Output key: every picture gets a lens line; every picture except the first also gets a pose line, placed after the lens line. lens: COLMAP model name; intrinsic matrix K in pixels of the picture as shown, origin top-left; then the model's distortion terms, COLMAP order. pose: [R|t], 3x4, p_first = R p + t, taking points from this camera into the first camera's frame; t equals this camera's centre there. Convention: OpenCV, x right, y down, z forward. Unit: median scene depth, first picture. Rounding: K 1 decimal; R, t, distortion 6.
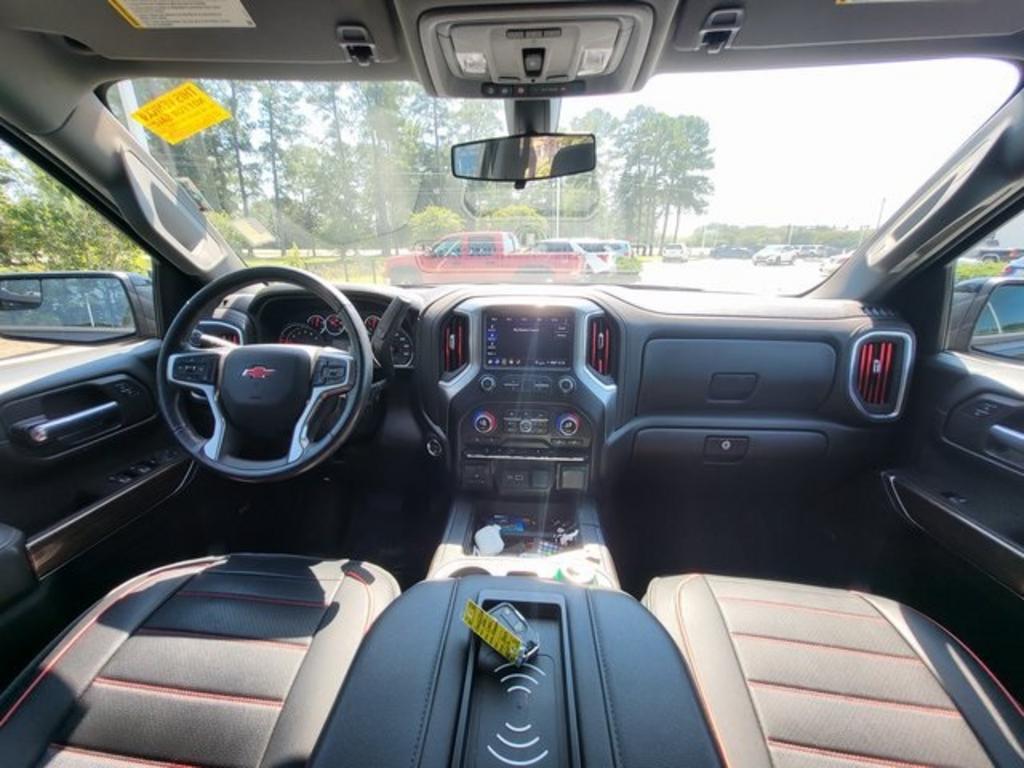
lens RADIAL K [[411.4, 0, 505.1], [0, 411.4, 385.2], [0, 0, 1]] dist [-0.005889, 0.000027]
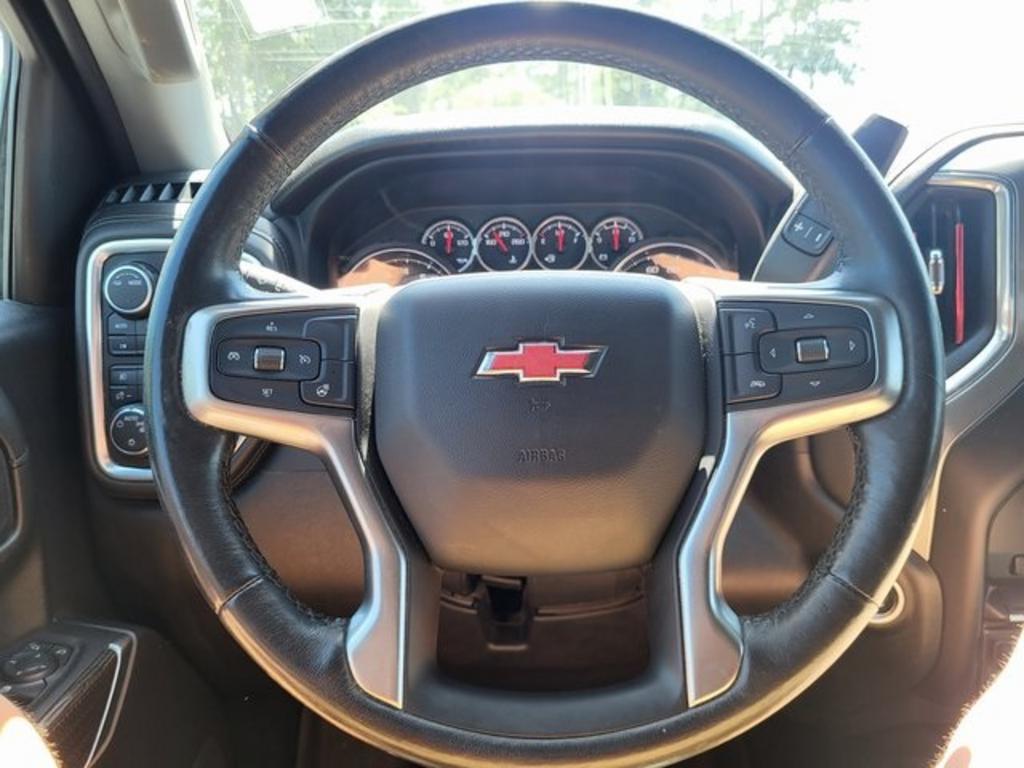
lens RADIAL K [[821.0, 0, 499.9], [0, 821.0, 359.5], [0, 0, 1]] dist [0.021181, -0.020389]
pose [[0.998825, -0.033766, 0.034771, -0.515564], [0.036762, 0.995308, -0.089496, 0.012736], [-0.031586, 0.090669, 0.995380, 0.363076]]
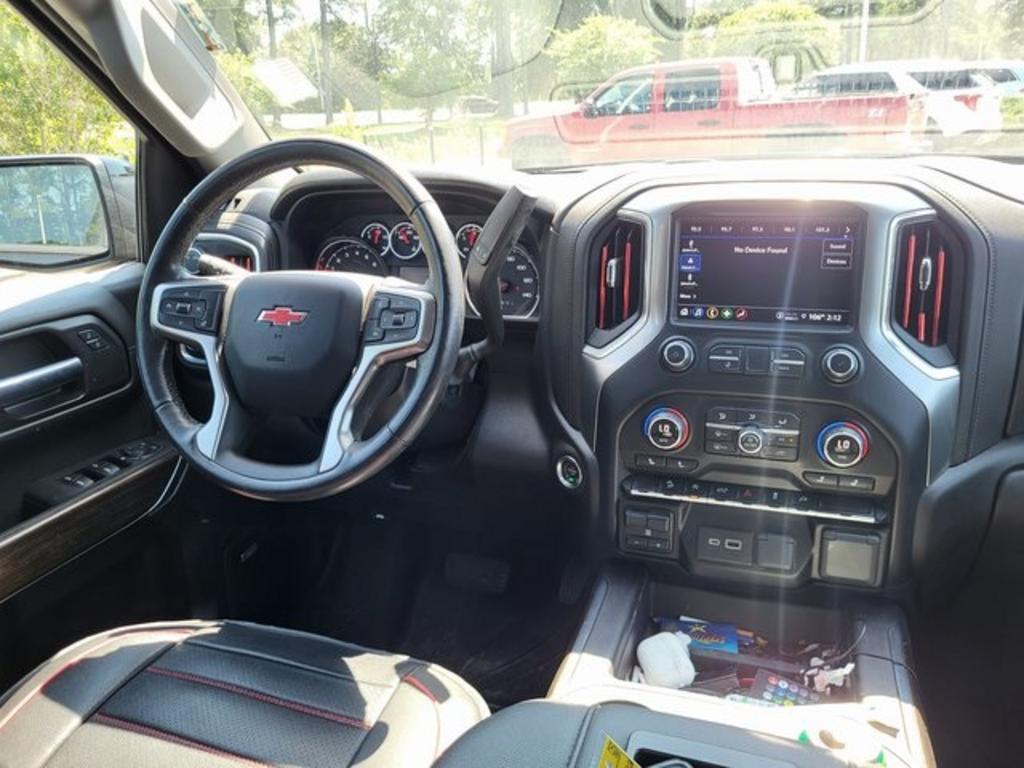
lens RADIAL K [[821.0, 0, 495.2], [0, 821.0, 367.9], [0, 0, 1]] dist [0.021181, -0.020389]
pose [[0.959174, 0.044432, -0.279305, 0.027232], [-0.045769, 0.998951, 0.001737, 0.021793], [0.279089, 0.011117, 0.960201, -0.047877]]
